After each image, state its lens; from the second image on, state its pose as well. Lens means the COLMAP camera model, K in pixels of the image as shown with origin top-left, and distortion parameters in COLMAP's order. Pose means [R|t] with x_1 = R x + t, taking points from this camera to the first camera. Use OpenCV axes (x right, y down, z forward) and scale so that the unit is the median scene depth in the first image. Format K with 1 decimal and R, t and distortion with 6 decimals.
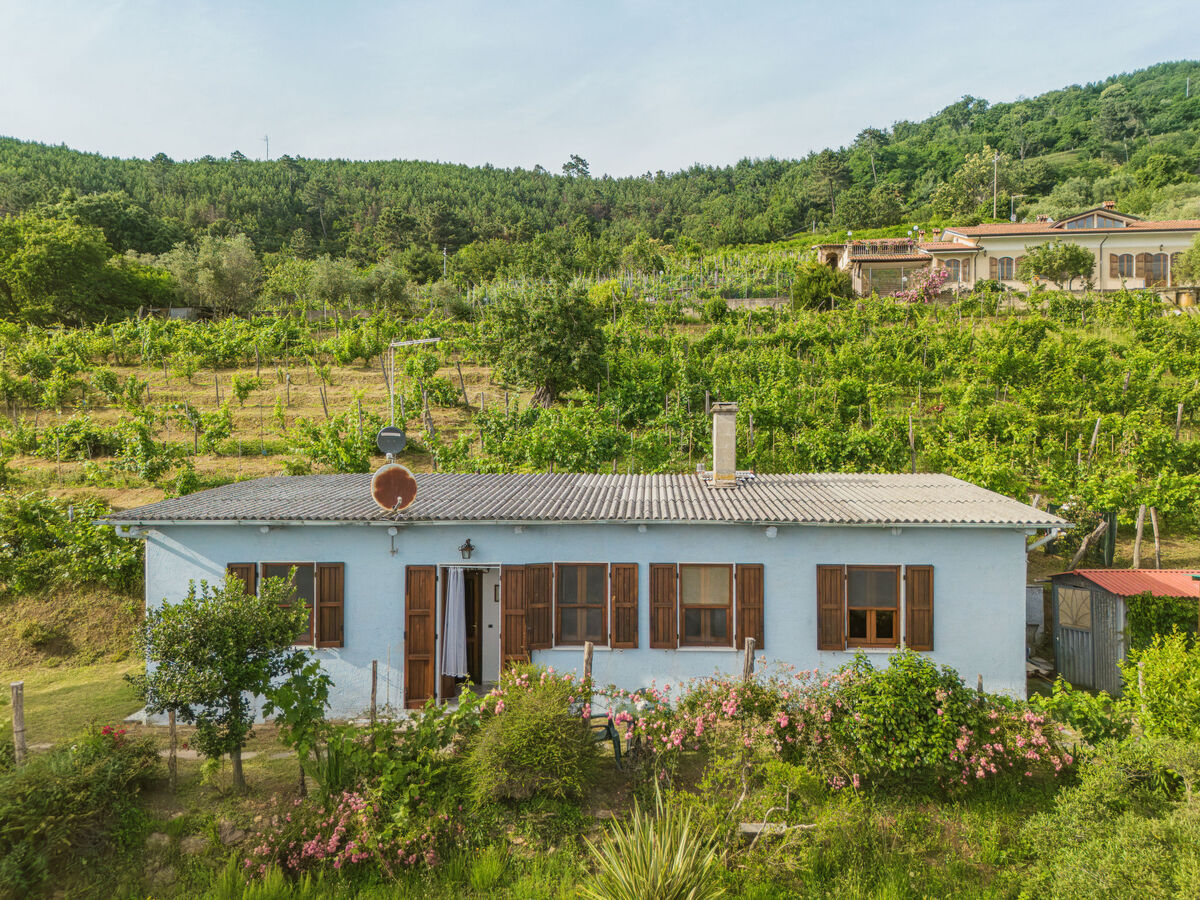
lens RADIAL K [[1494.9, 0, 600.0], [0, 1494.9, 450.0], [0, 0, 1]] dist [-0.015048, 0.049422]
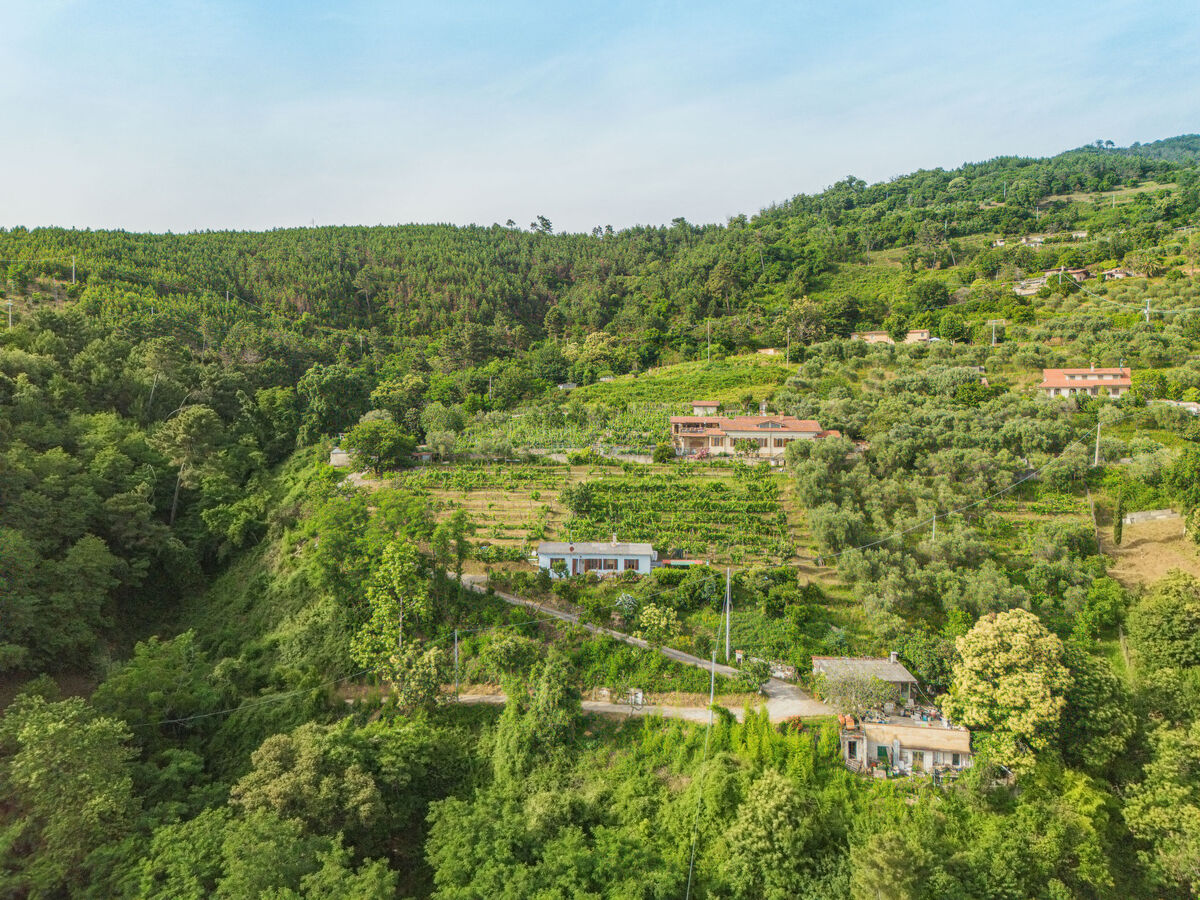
lens RADIAL K [[1494.9, 0, 600.0], [0, 1494.9, 450.0], [0, 0, 1]] dist [-0.015048, 0.049422]
pose [[0.999279, 0.011200, 0.036272, -0.028716], [-0.011861, 0.999767, 0.018051, -0.066383], [-0.036062, -0.018468, 0.999179, -0.712587]]
